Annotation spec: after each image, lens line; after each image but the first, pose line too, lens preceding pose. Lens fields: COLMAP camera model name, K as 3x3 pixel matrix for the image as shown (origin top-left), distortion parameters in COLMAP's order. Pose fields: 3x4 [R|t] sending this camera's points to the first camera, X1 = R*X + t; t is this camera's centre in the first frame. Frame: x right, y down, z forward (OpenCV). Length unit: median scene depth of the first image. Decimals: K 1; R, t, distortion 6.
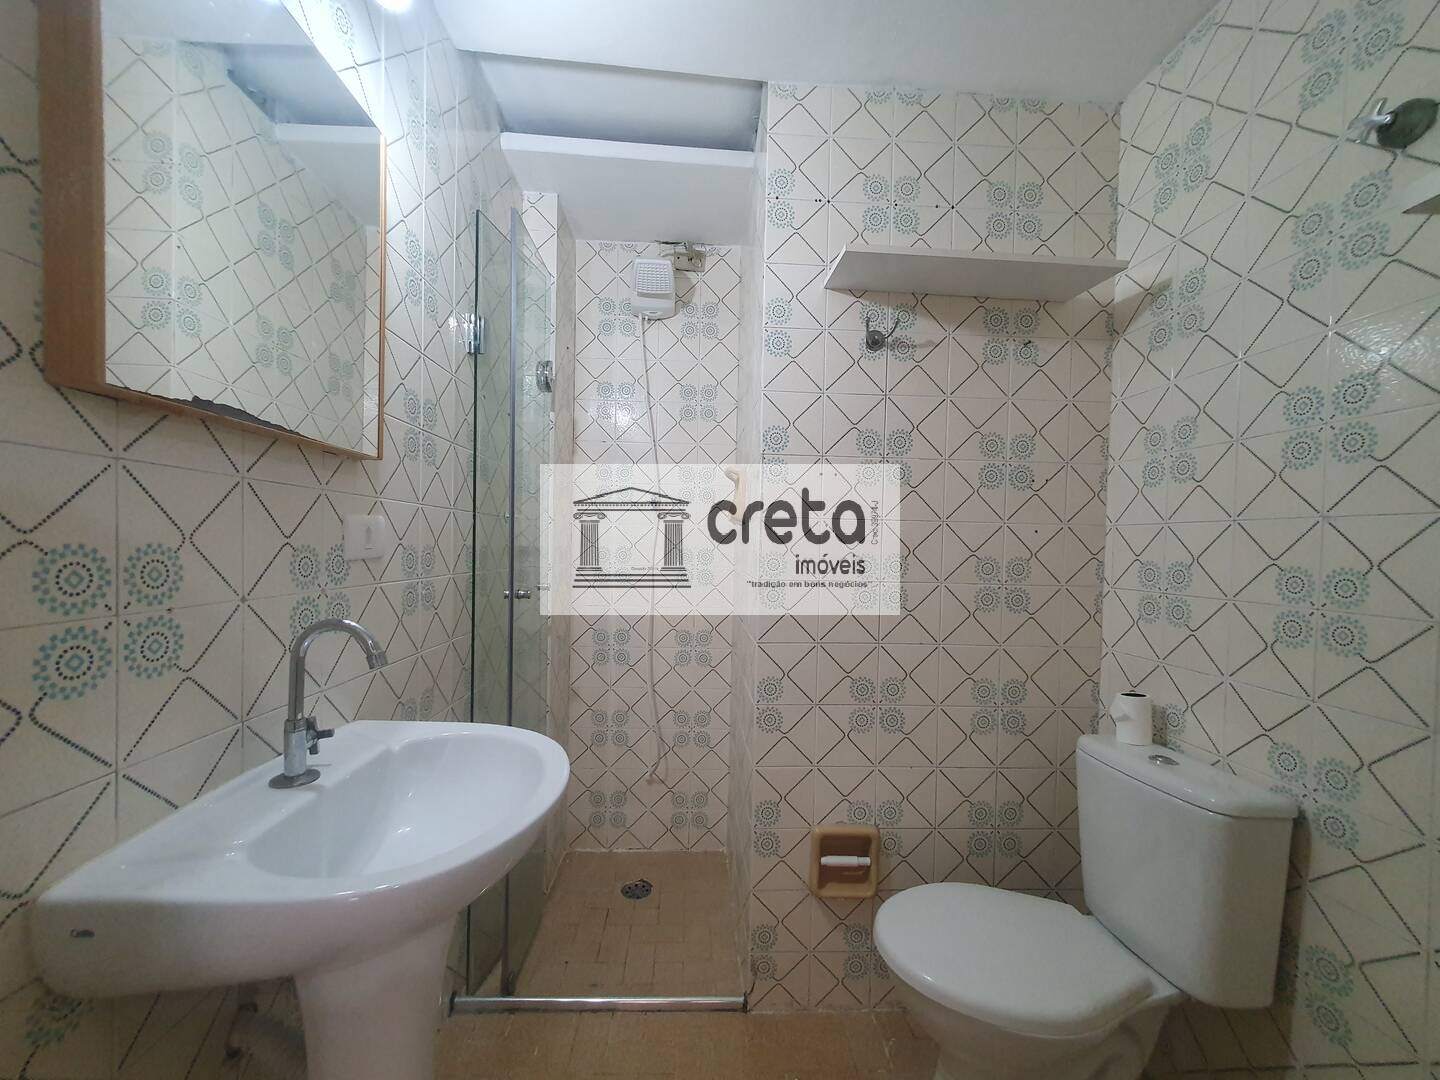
lens RADIAL K [[561.7, 0, 722.9], [0, 561.7, 552.3], [0, 0, 1]] dist [0.007323, -0.000058]
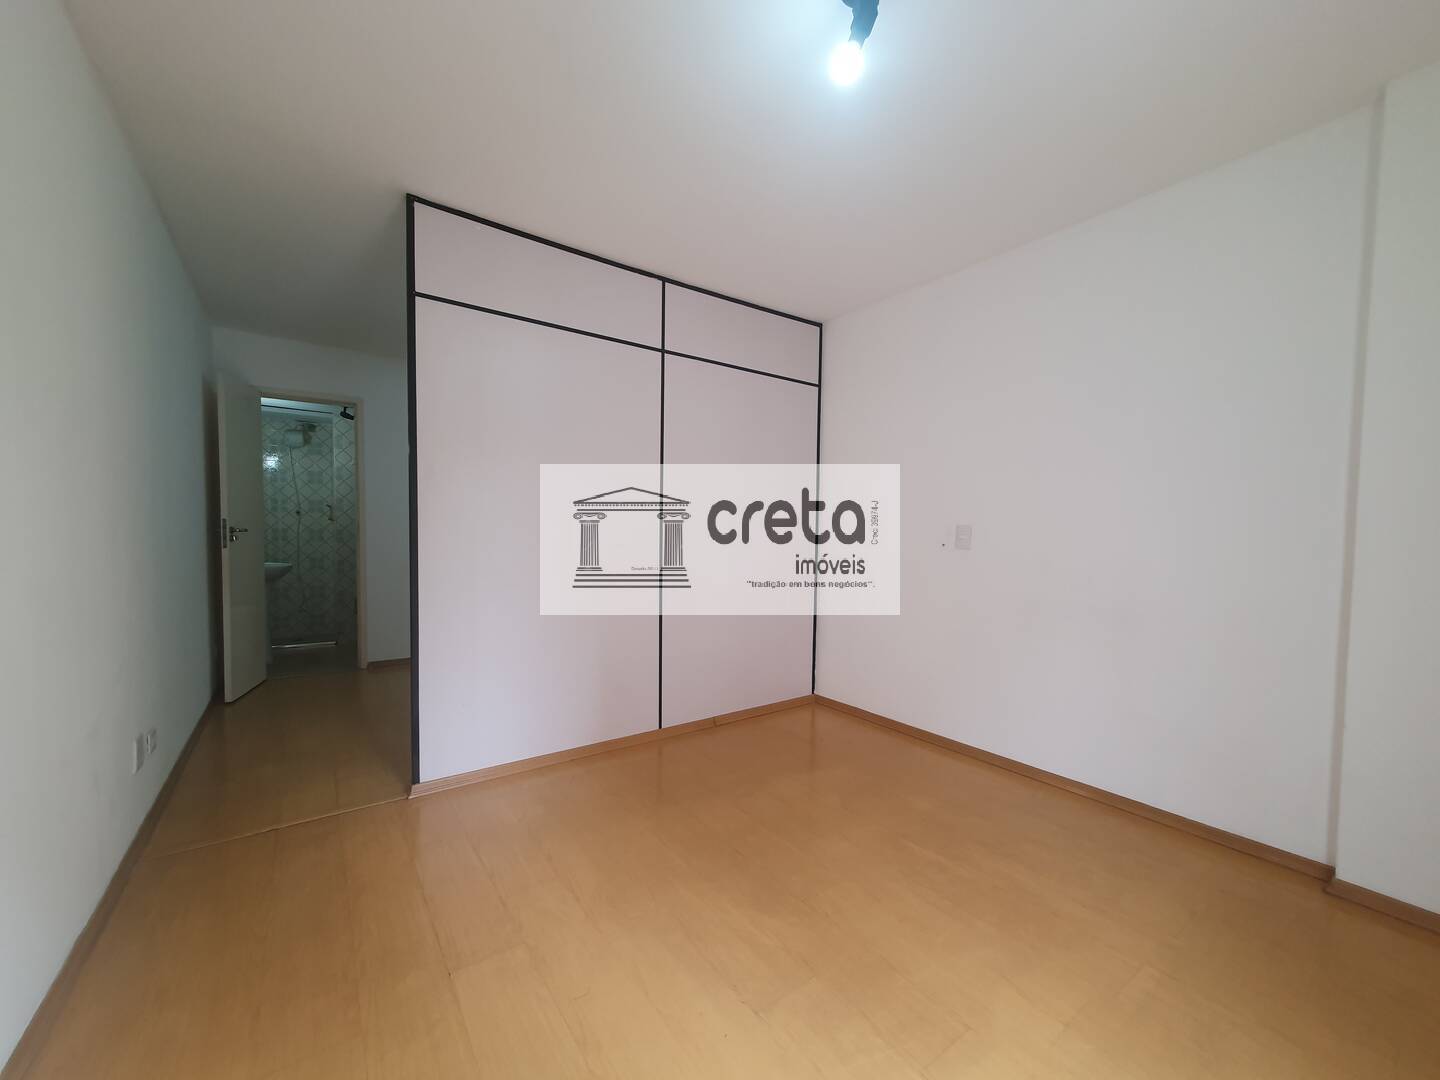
lens RADIAL K [[561.7, 0, 712.2], [0, 561.7, 547.8], [0, 0, 1]] dist [0.007323, -0.000058]
pose [[0.845126, -0.033222, 0.533533, 0.181578], [0.012647, 0.999030, 0.042174, -0.003135], [-0.534417, -0.028895, 0.844727, -3.762493]]
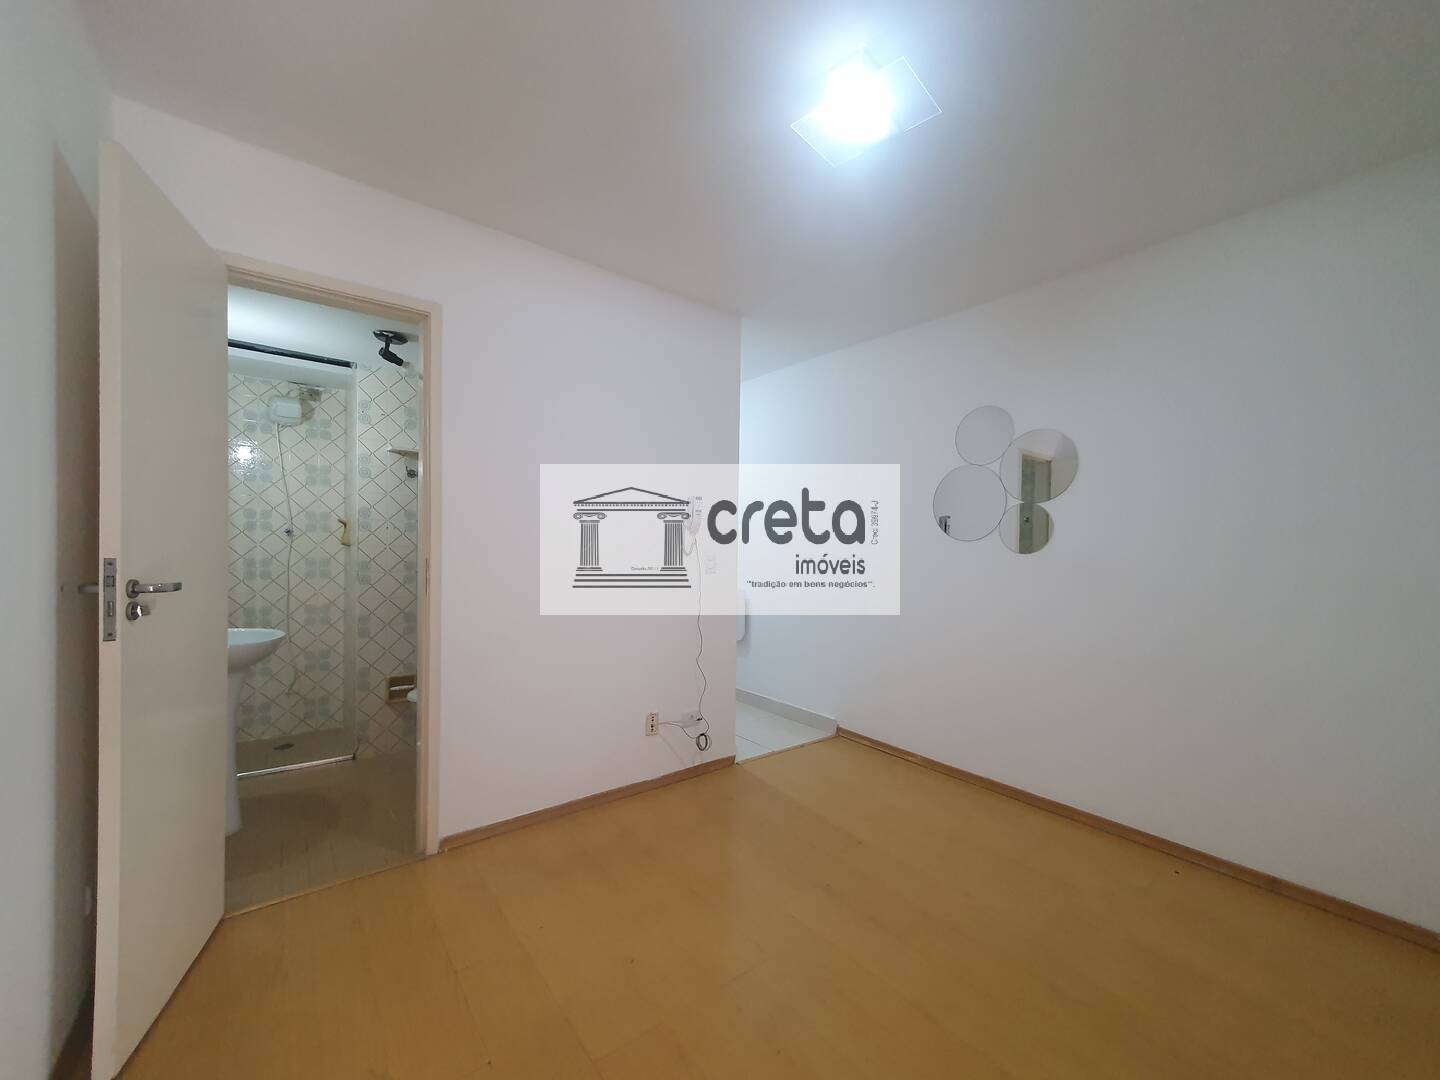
lens RADIAL K [[561.7, 0, 717.3], [0, 561.7, 549.1], [0, 0, 1]] dist [0.007323, -0.000058]
pose [[0.824442, -0.018398, 0.565647, -0.024693], [0.011181, 0.999806, 0.016223, -0.071522], [-0.565836, -0.007050, 0.824488, -1.746871]]
